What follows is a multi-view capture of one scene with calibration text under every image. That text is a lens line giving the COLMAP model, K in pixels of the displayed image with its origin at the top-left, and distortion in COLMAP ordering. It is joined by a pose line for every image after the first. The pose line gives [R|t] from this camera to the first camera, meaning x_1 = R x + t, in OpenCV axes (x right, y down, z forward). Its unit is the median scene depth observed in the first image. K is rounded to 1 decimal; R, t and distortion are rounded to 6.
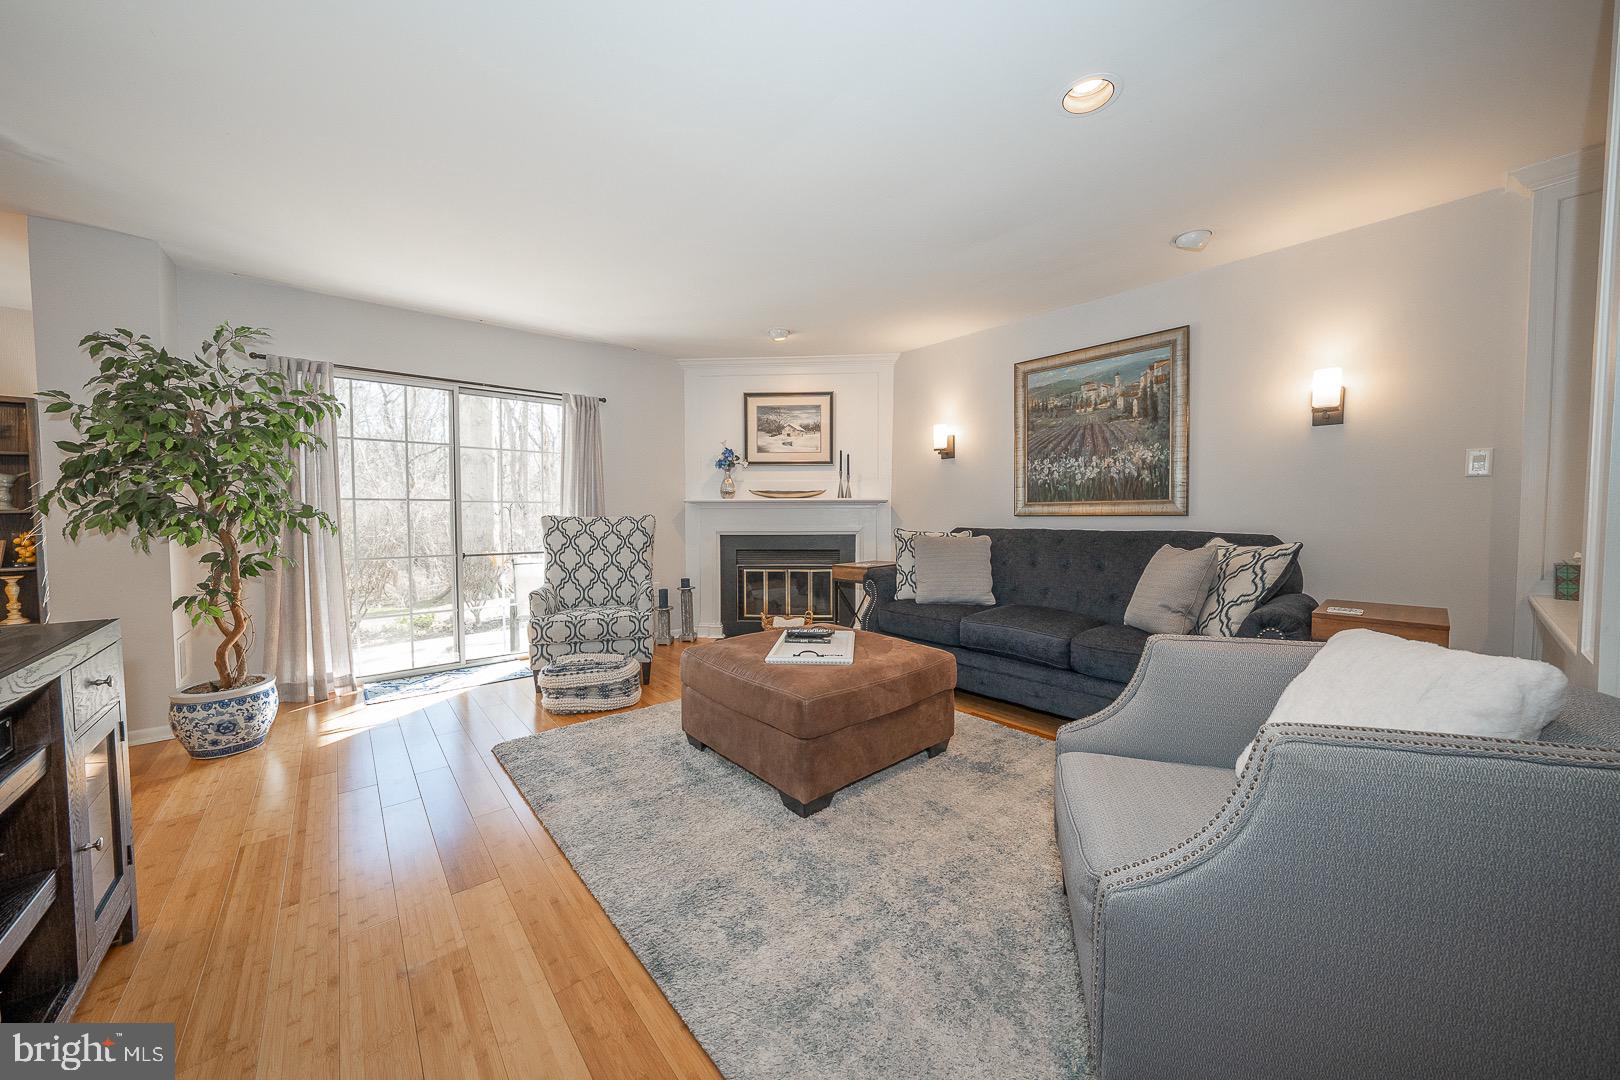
lens RADIAL K [[555.6, 0, 810.0], [0, 555.6, 540.0], [0, 0, 1]] dist [-0.016006, 0.000202]
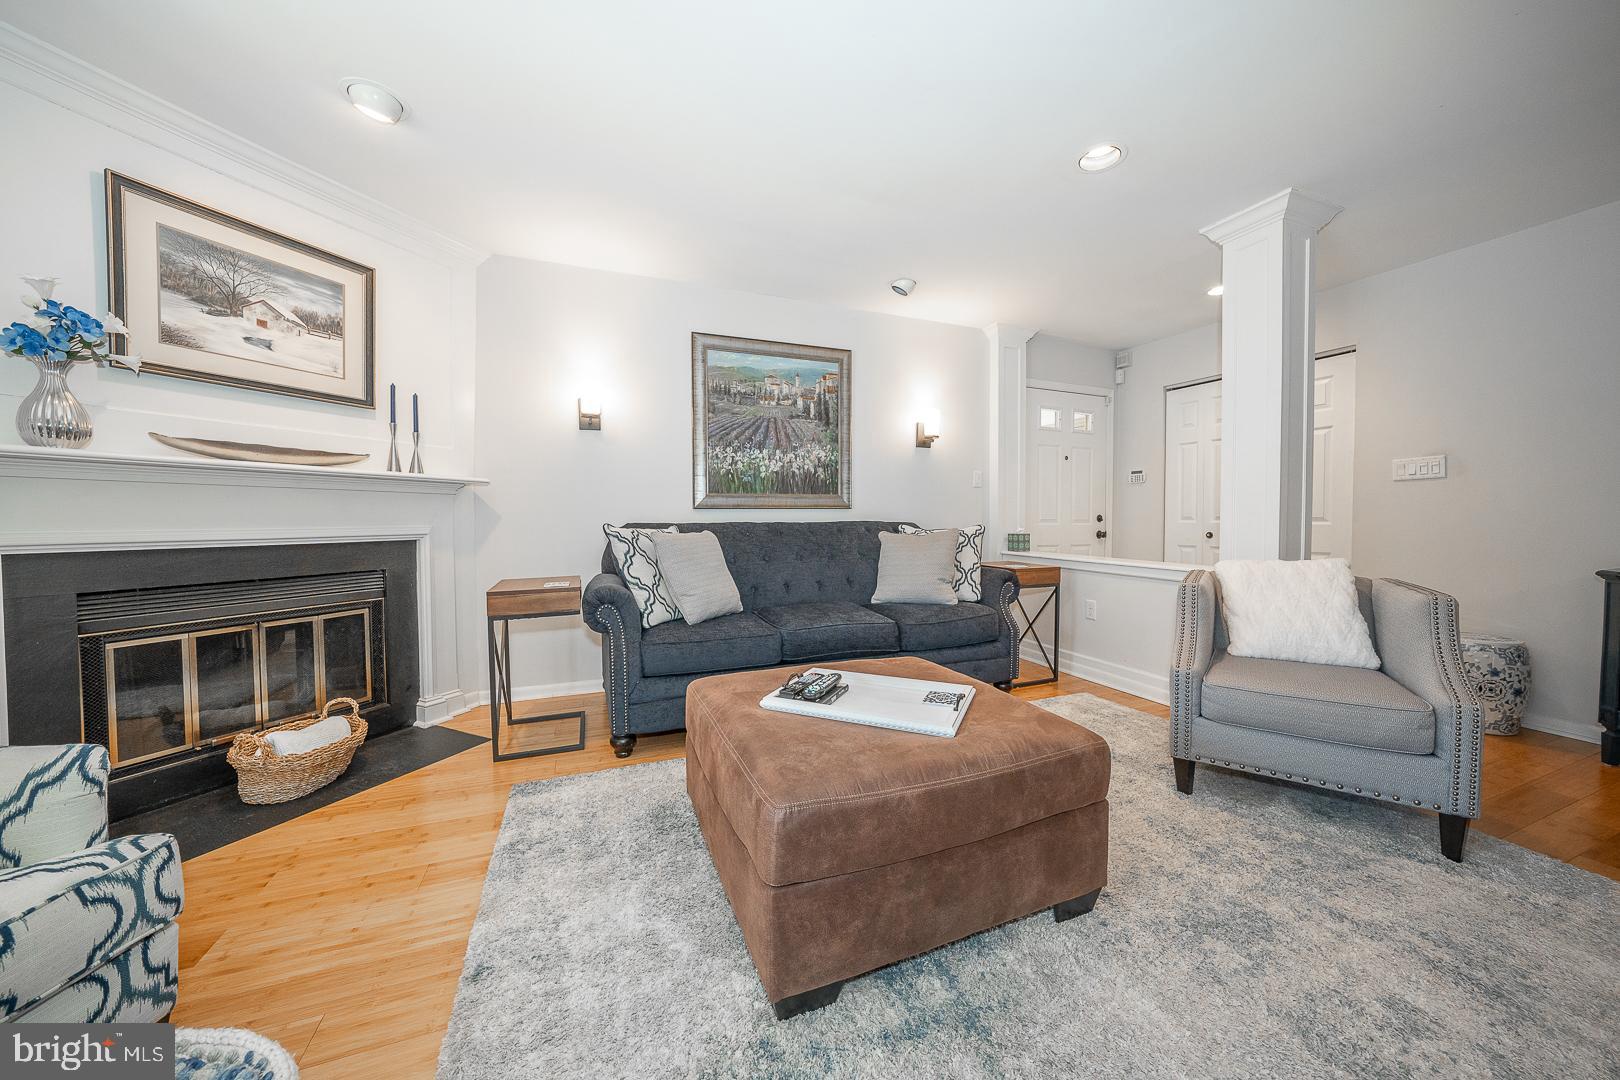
lens RADIAL K [[555.6, 0, 810.0], [0, 555.6, 540.0], [0, 0, 1]] dist [-0.016006, 0.000202]
pose [[0.326838, -0.029156, 0.944630, -0.402694], [0.049566, 0.998677, 0.013675, 0.002560], [-0.943780, 0.042352, 0.327851, 0.567292]]
